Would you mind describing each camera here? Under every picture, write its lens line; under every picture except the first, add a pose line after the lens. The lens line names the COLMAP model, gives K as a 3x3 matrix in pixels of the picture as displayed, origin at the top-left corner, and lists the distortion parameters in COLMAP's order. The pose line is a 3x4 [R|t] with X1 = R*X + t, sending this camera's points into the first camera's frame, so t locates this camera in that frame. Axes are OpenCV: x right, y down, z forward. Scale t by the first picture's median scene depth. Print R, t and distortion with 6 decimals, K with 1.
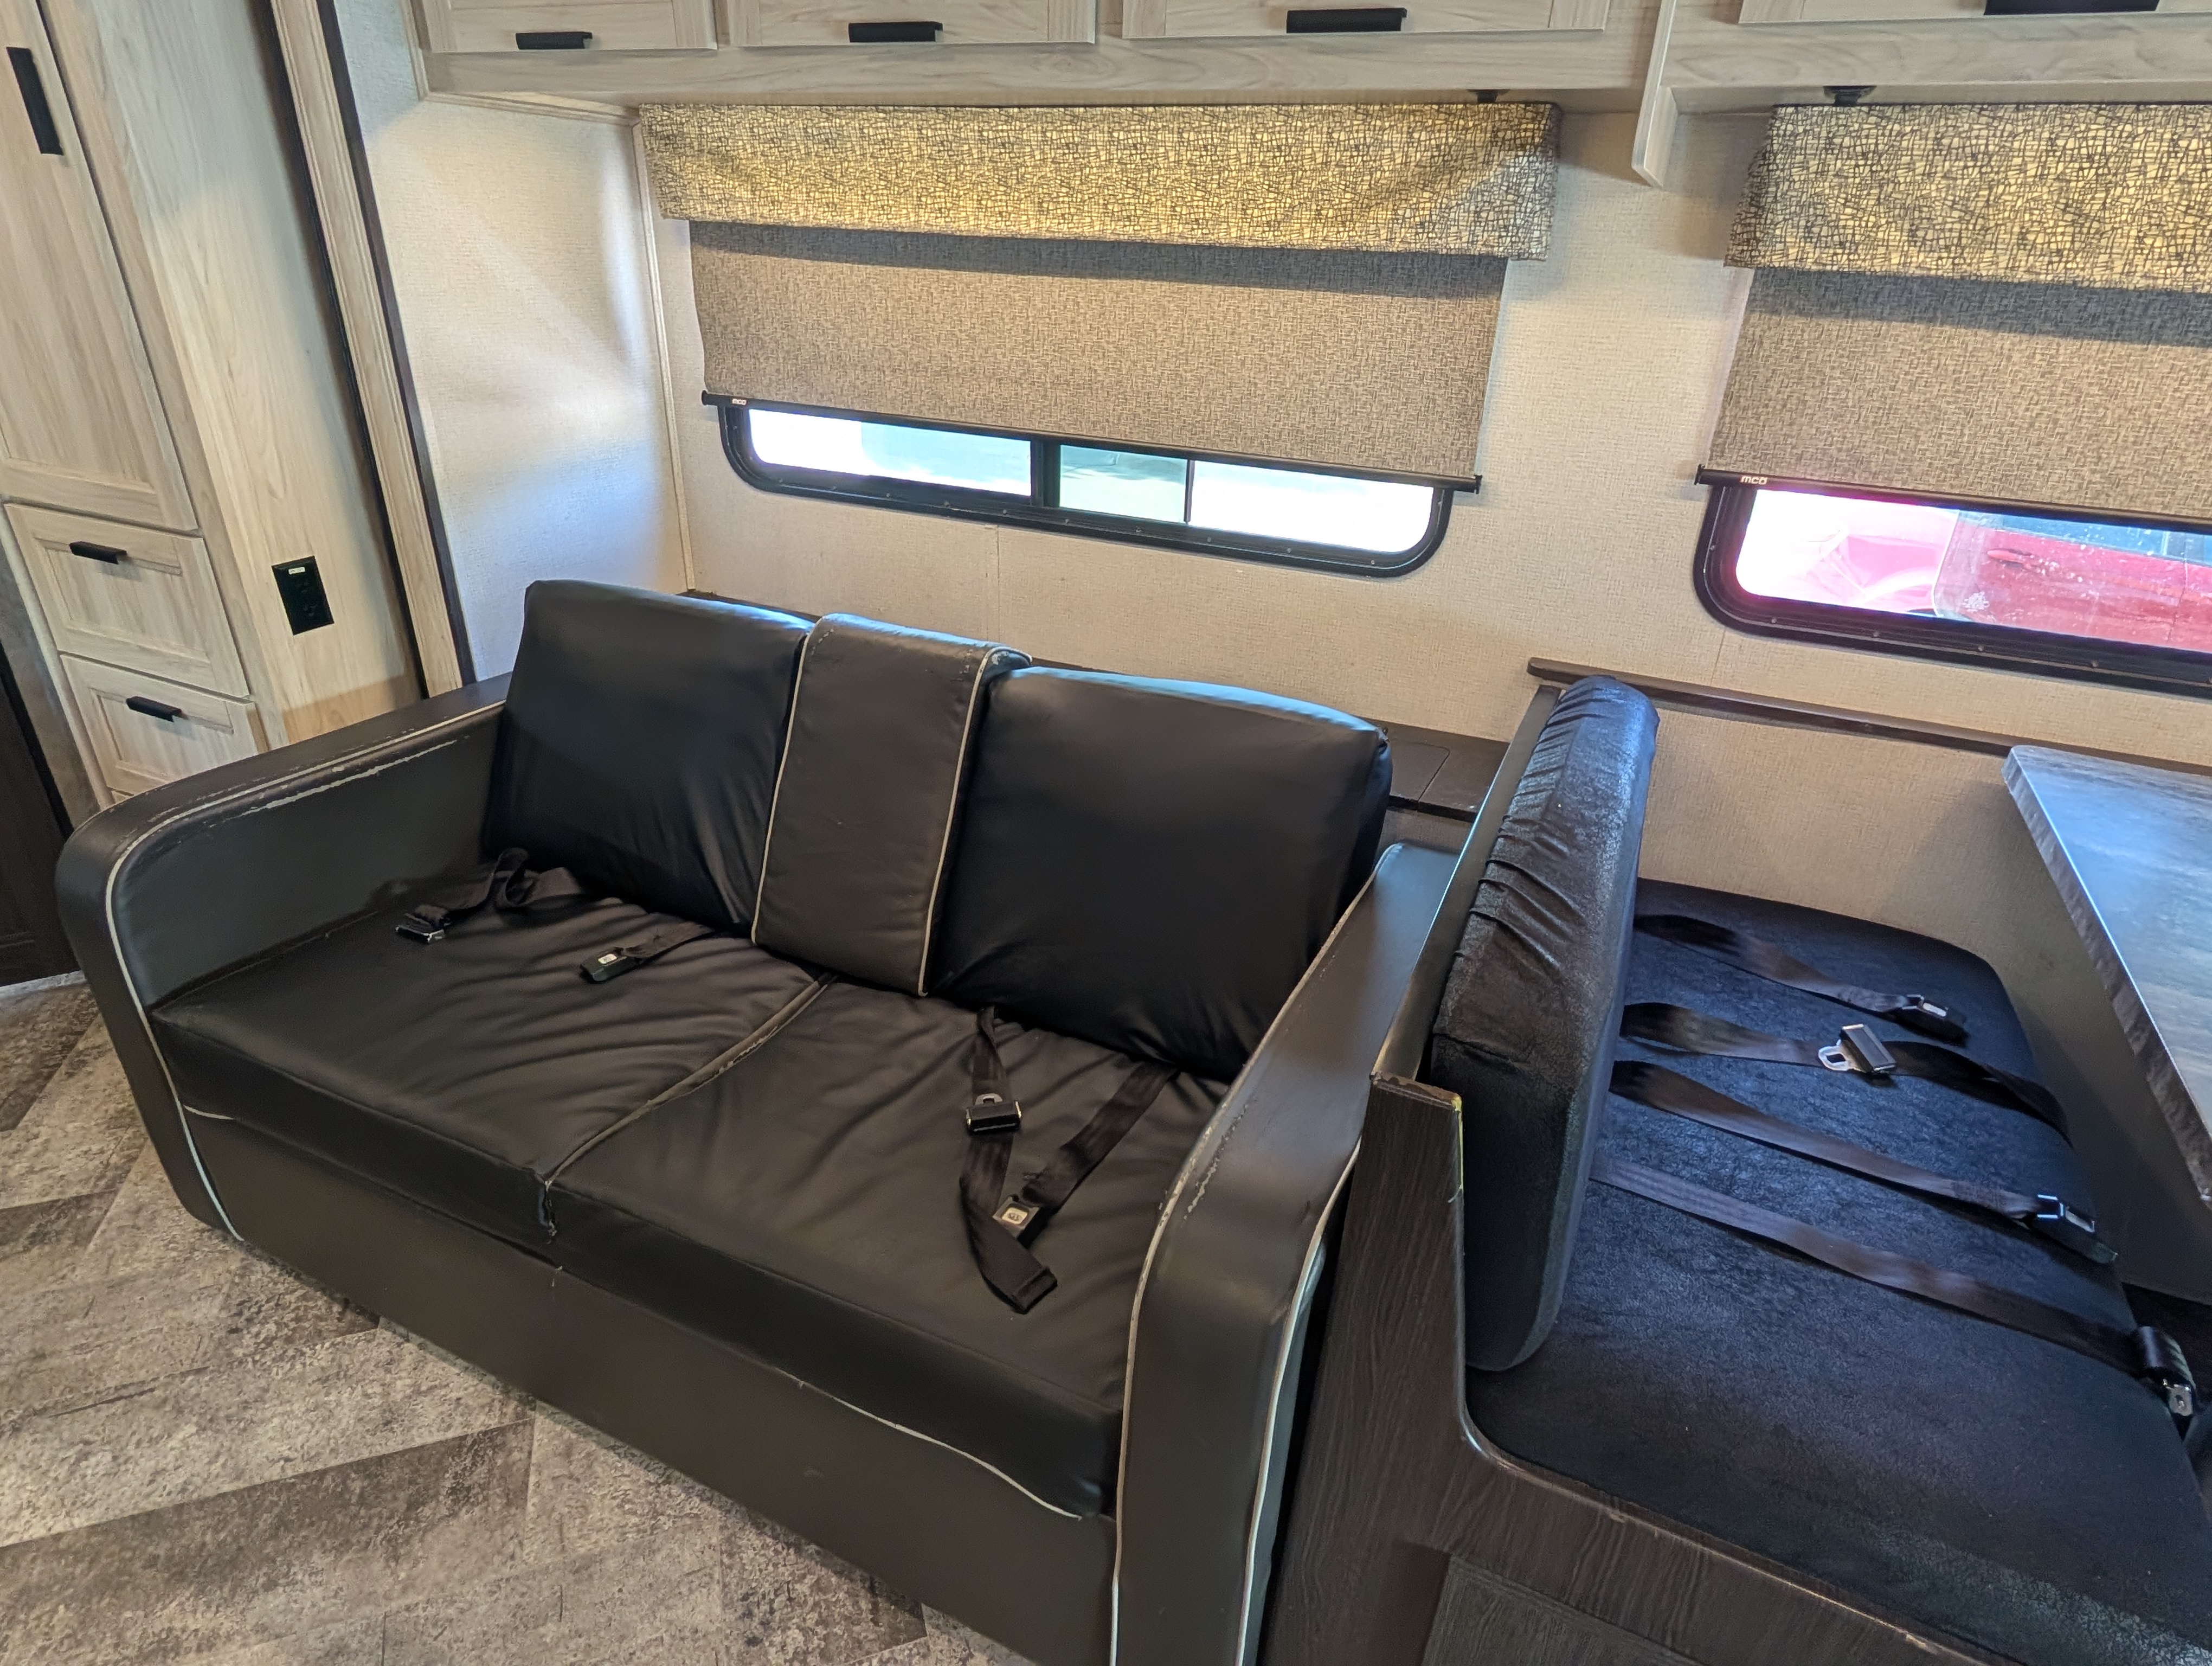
lens RADIAL K [[1210.5, 0, 1125.6], [0, 1210.5, 837.4], [0, 0, 1]] dist [0.005299, -0.001766]
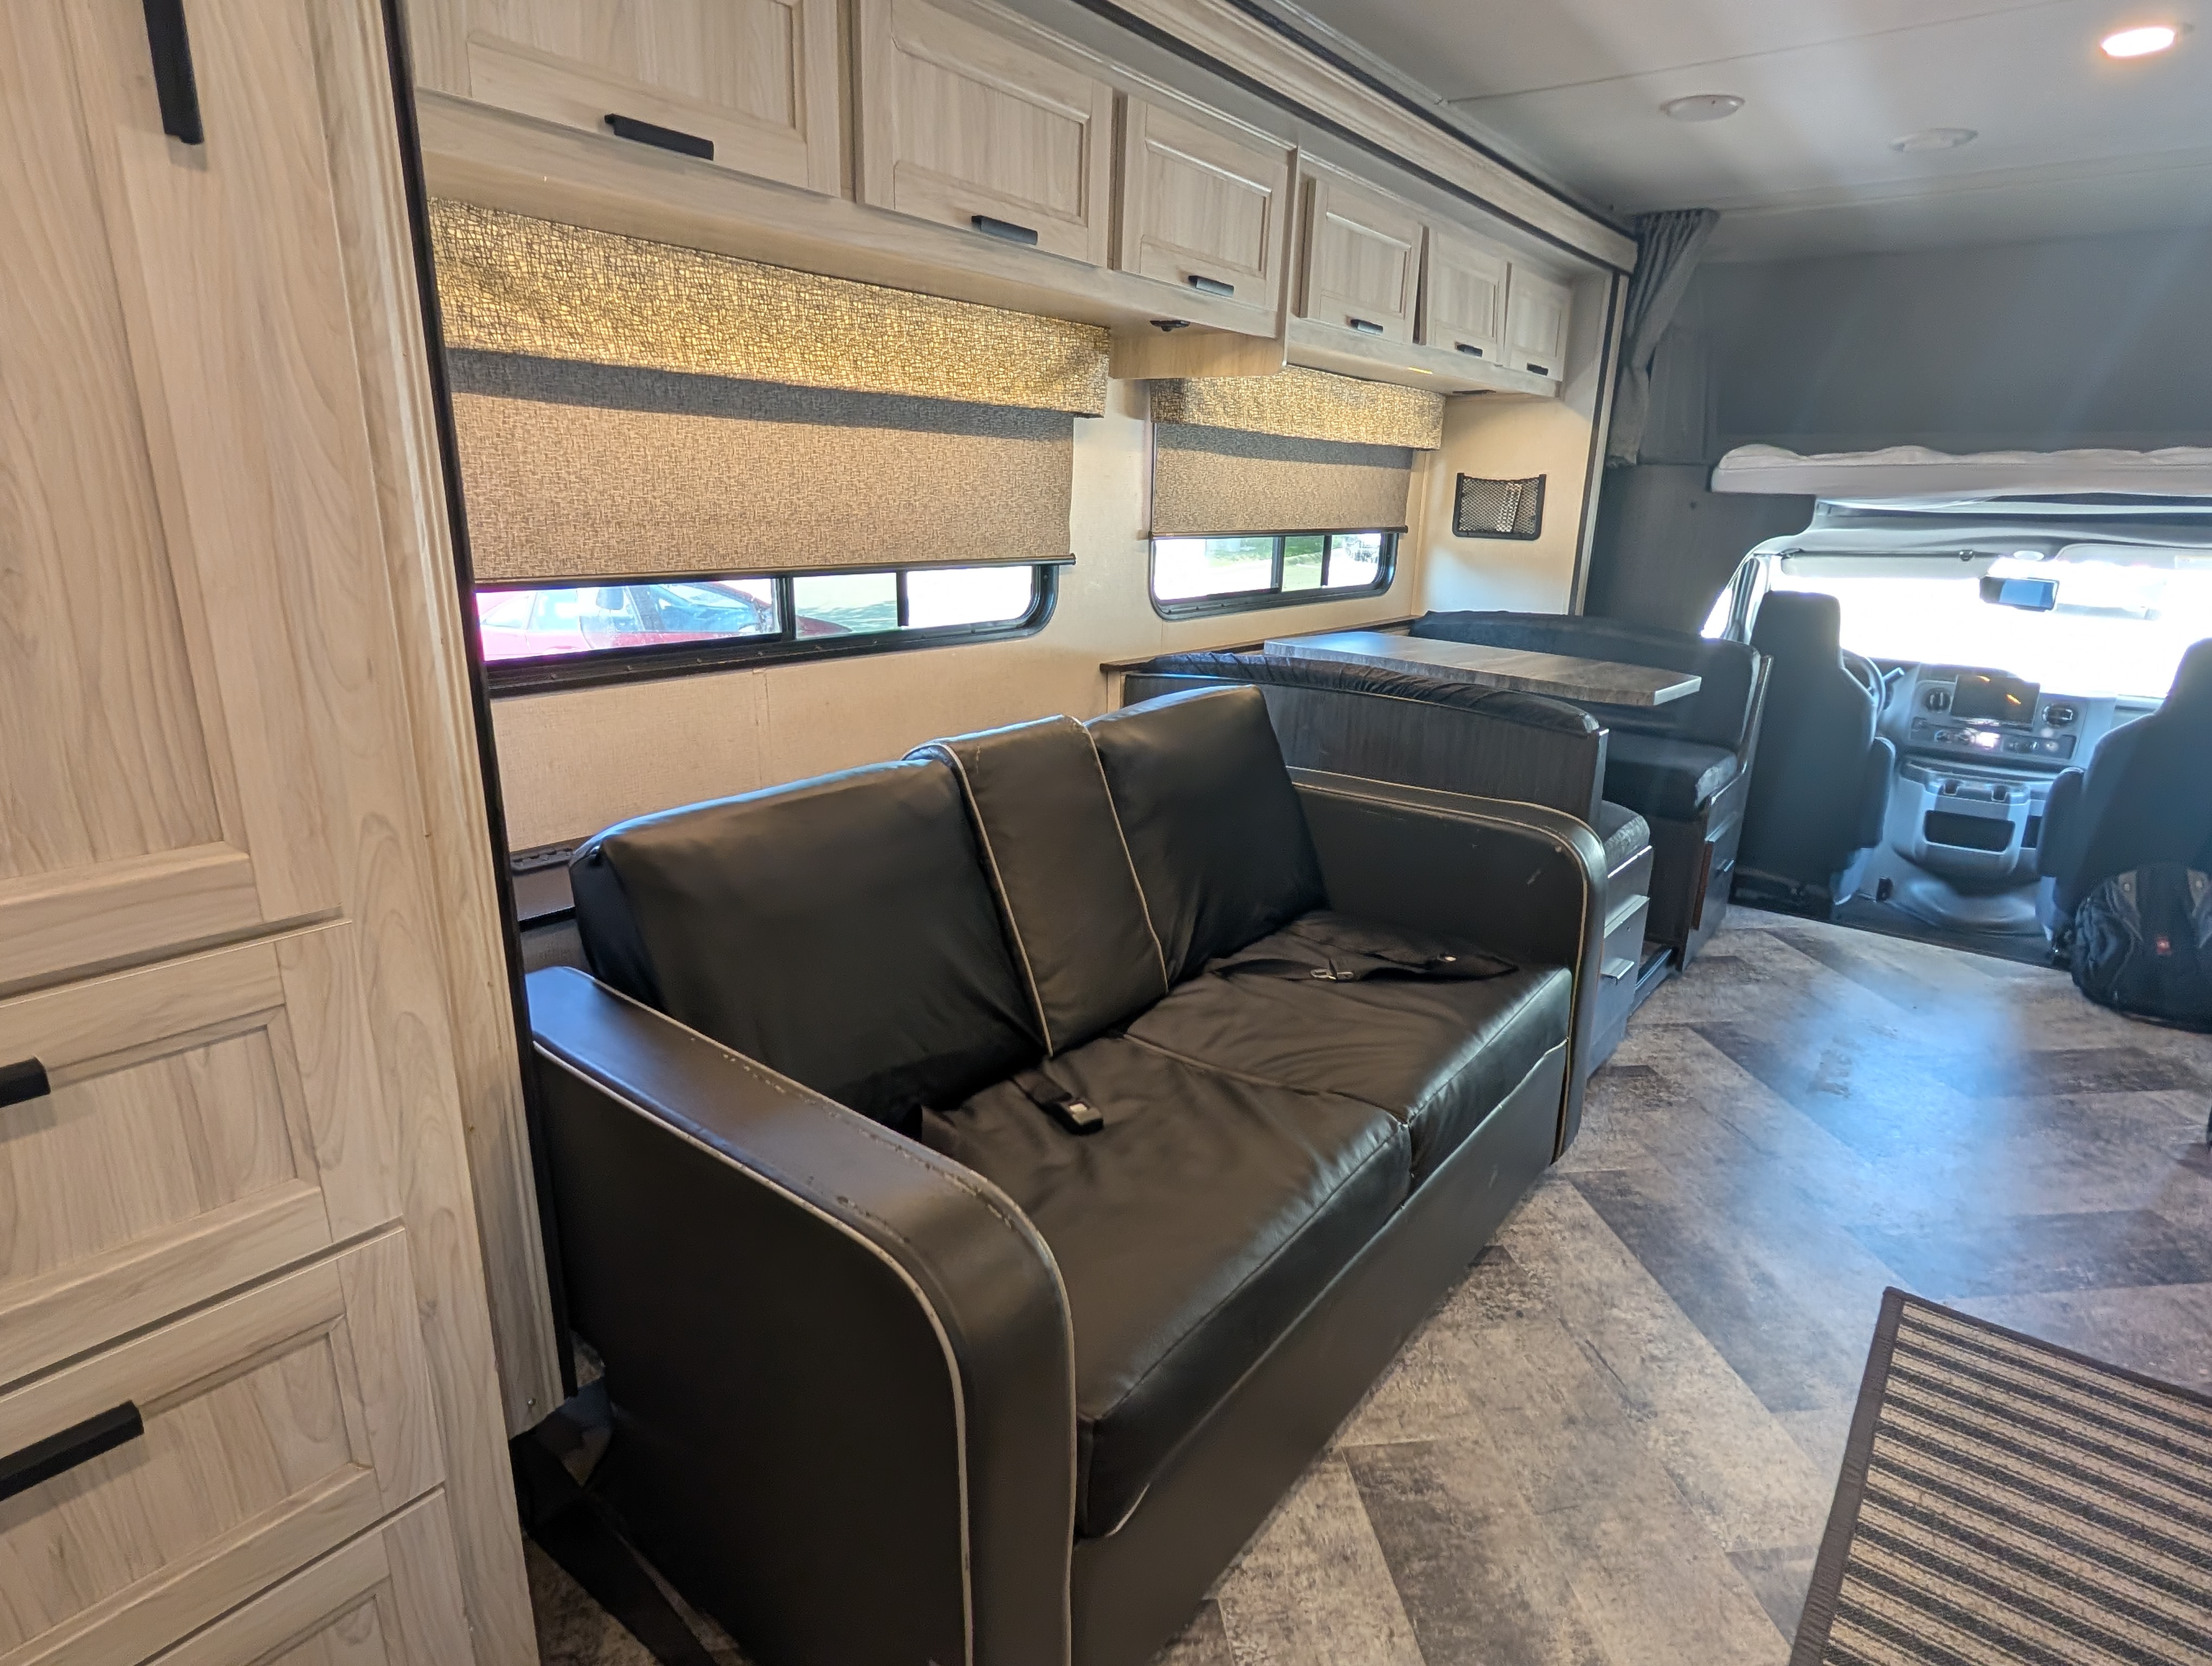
lens RADIAL K [[1210.5, 0, 1125.2], [0, 1210.5, 835.5], [0, 0, 1]] dist [0.005299, -0.001766]
pose [[0.208510, -0.305038, 0.929234, -1.240537], [0.410620, 0.889625, 0.199897, -0.264891], [-0.887646, 0.339882, 0.310751, 0.602149]]
